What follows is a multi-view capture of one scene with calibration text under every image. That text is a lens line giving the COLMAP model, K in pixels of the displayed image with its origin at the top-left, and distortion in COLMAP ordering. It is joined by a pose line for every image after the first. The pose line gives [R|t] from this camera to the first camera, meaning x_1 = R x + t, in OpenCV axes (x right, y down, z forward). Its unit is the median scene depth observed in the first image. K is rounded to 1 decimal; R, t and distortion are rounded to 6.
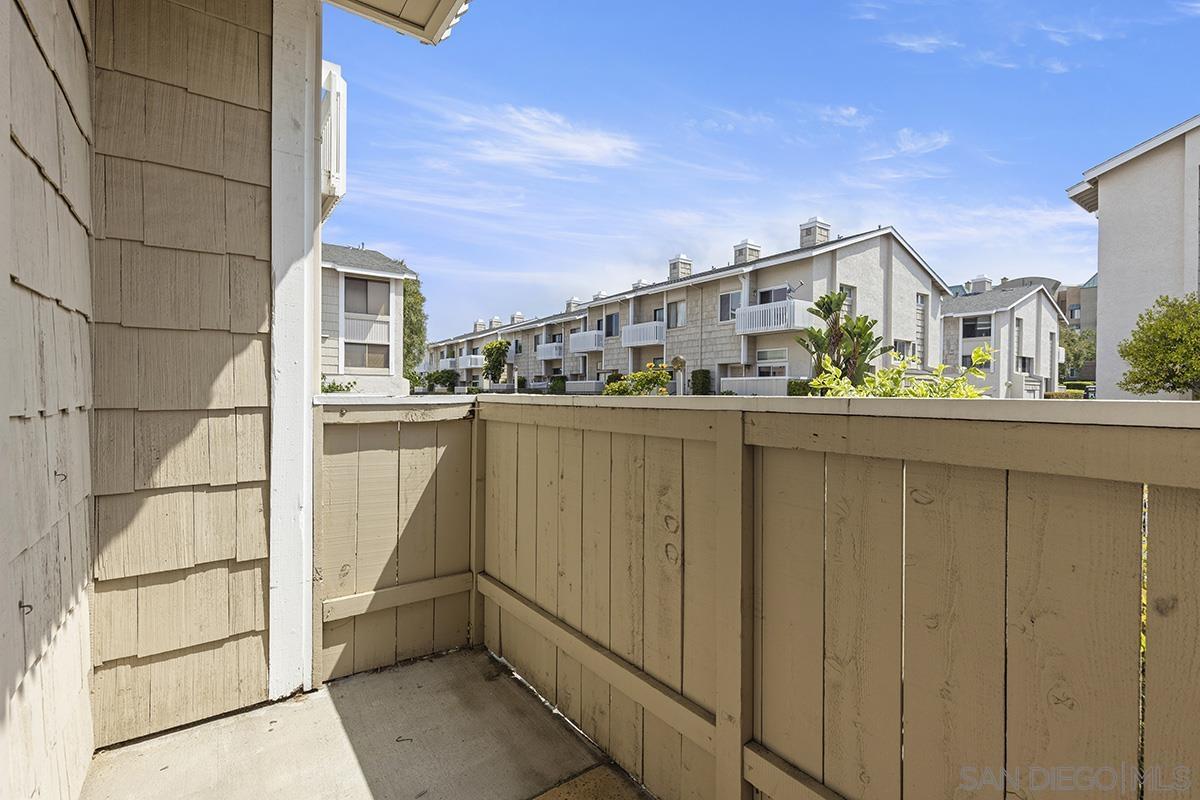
lens RADIAL K [[538.1, 0, 595.8], [0, 538.1, 395.7], [0, 0, 1]] dist [0.008884, -0.001509]
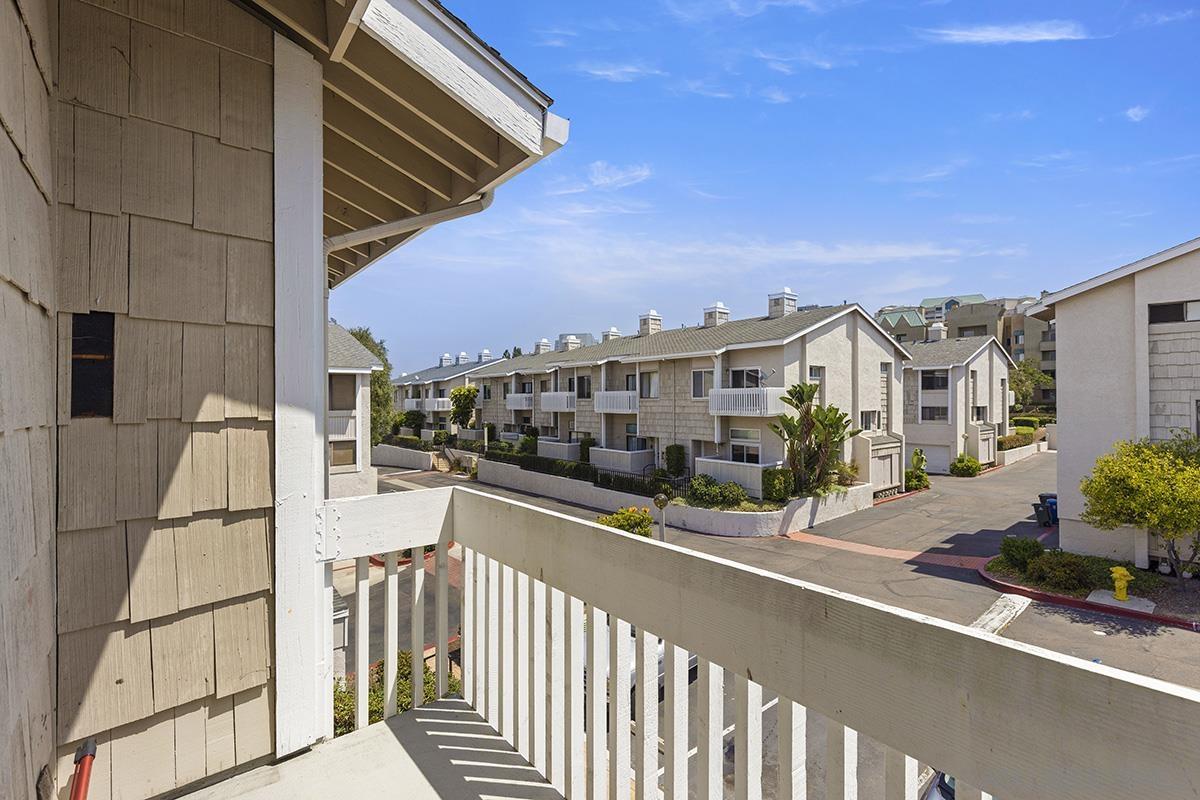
lens RADIAL K [[538.1, 0, 596.4], [0, 538.1, 400.6], [0, 0, 1]] dist [0.008884, -0.001509]
pose [[0.997920, -0.014032, 0.062926, -0.010379], [0.014419, 0.999880, -0.005709, -0.108785], [-0.062838, 0.006604, 0.998002, 0.009100]]
